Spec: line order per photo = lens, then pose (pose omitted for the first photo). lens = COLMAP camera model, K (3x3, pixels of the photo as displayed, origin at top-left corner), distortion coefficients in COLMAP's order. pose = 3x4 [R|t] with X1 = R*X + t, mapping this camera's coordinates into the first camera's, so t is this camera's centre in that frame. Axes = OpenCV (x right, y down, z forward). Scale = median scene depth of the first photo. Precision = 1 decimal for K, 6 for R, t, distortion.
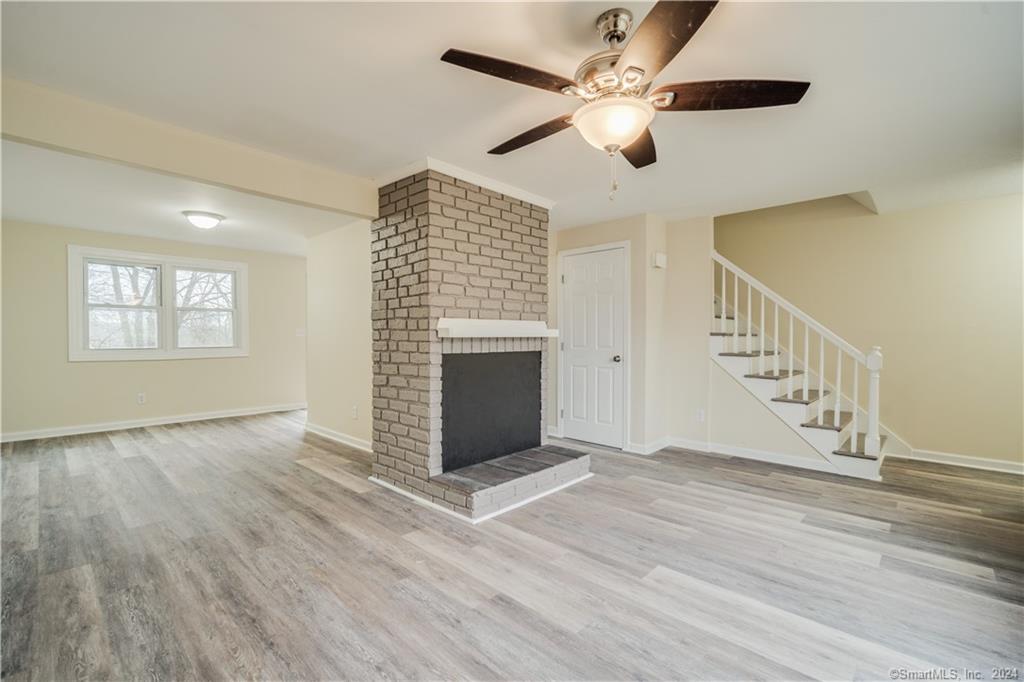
lens RADIAL K [[444.2, 0, 512.0], [0, 444.2, 341.0], [0, 0, 1]] dist [-0.001720, -0.000247]
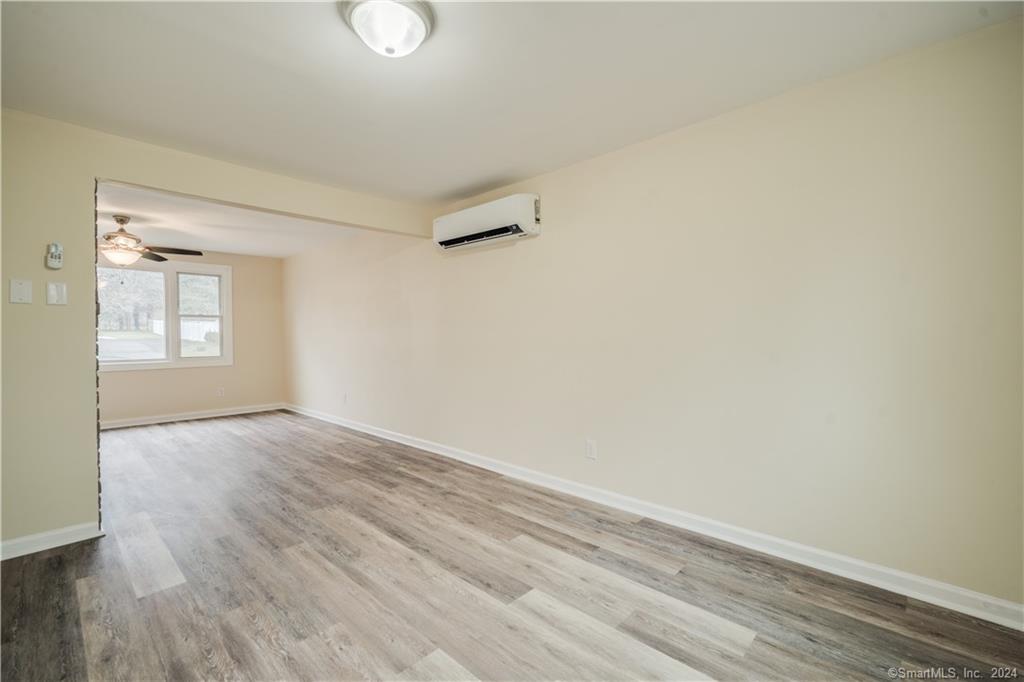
lens RADIAL K [[454.5, 0, 512.0], [0, 454.5, 344.3], [0, 0, 1]] dist [0.000988, 0.000030]
pose [[-0.999845, 0.001684, 0.017533, -1.011884], [0.002211, 0.999547, 0.030028, -0.018949], [-0.017475, 0.030062, -0.999395, 1.745365]]
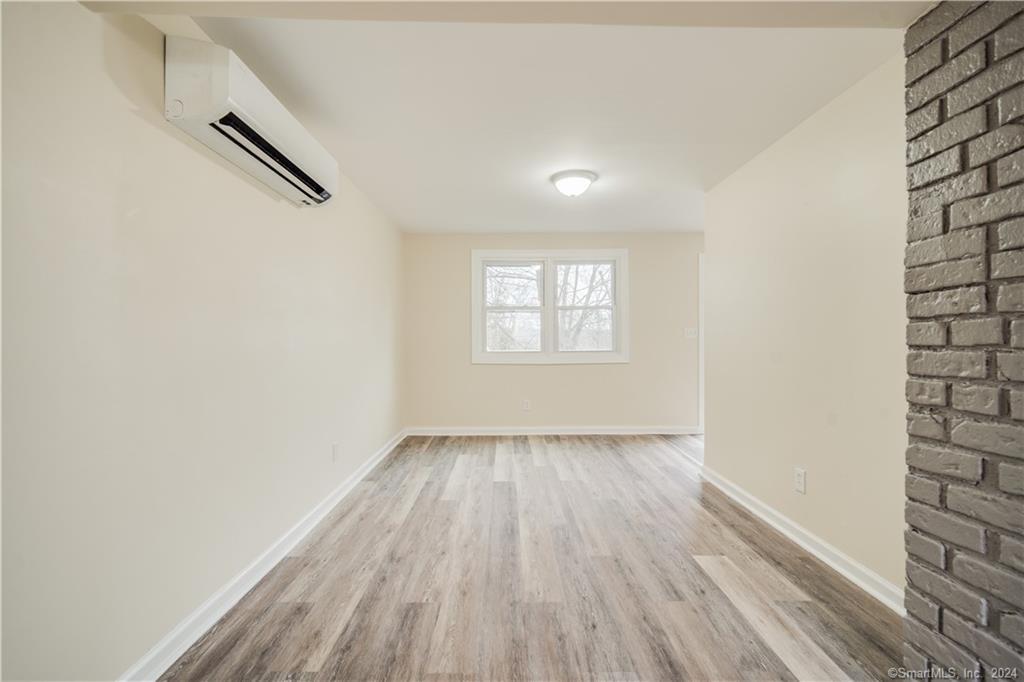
lens RADIAL K [[435.5, 0, 512.7], [0, 435.5, 345.2], [0, 0, 1]] dist [-0.003816, -0.000383]
pose [[0.691489, 0.007832, -0.722344, -0.289122], [-0.003949, 0.999967, 0.007061, -0.004501], [0.722376, -0.002030, 0.691498, 0.519575]]
